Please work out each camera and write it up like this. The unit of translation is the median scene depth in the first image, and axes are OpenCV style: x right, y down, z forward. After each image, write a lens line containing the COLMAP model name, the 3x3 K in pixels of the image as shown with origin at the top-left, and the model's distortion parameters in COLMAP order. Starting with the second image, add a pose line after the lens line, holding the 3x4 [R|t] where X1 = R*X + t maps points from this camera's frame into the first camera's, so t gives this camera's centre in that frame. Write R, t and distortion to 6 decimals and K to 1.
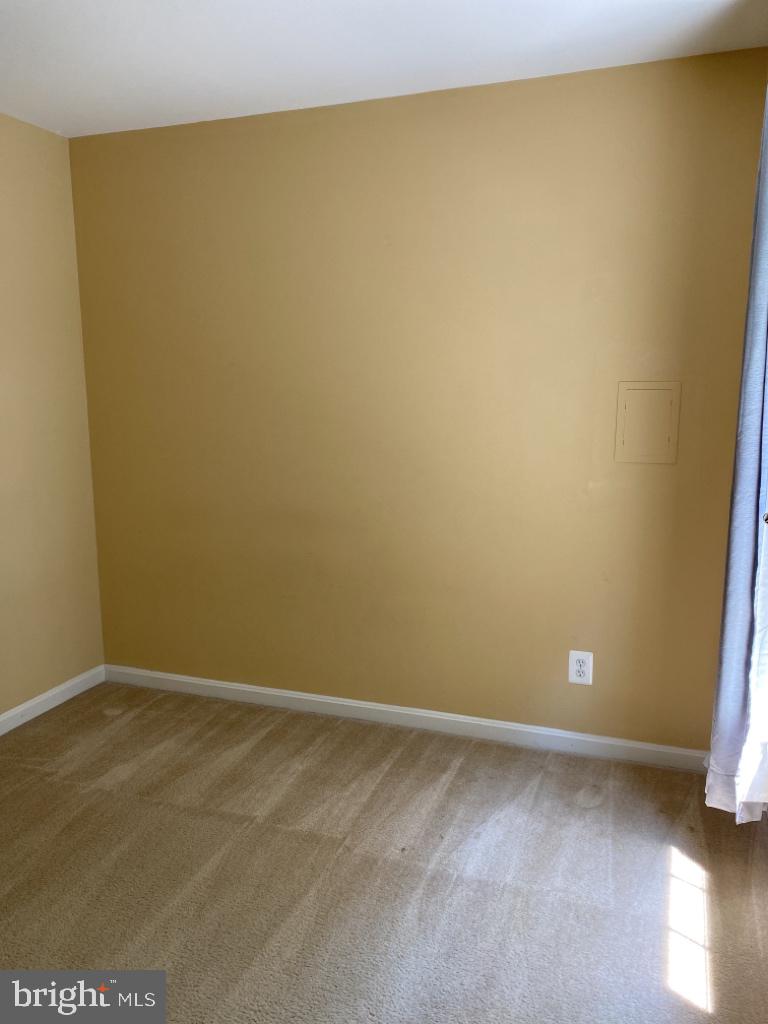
lens RADIAL K [[777.2, 0, 382.5], [0, 777.2, 511.6], [0, 0, 1]] dist [0.043861, -0.050553]
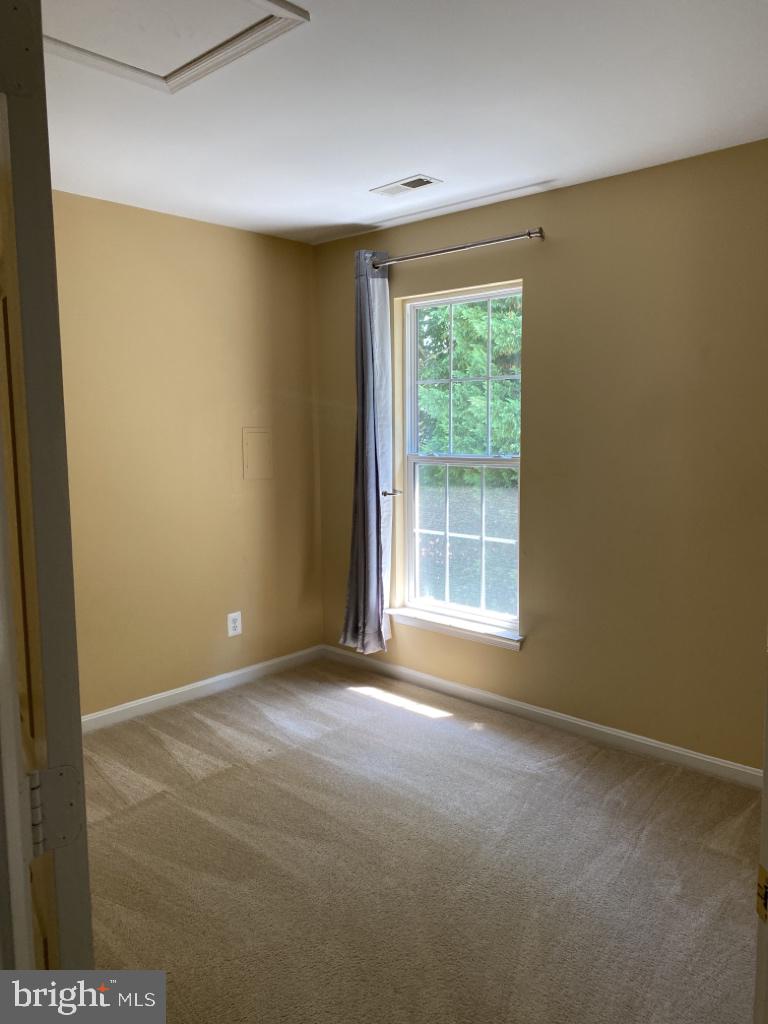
lens RADIAL K [[777.2, 0, 381.1], [0, 777.2, 512.5], [0, 0, 1]] dist [0.043861, -0.050553]
pose [[0.389972, -0.100550, 0.915321, -1.018570], [0.164519, 0.985635, 0.038180, -0.015599], [-0.906011, 0.135698, 0.400912, 0.159921]]
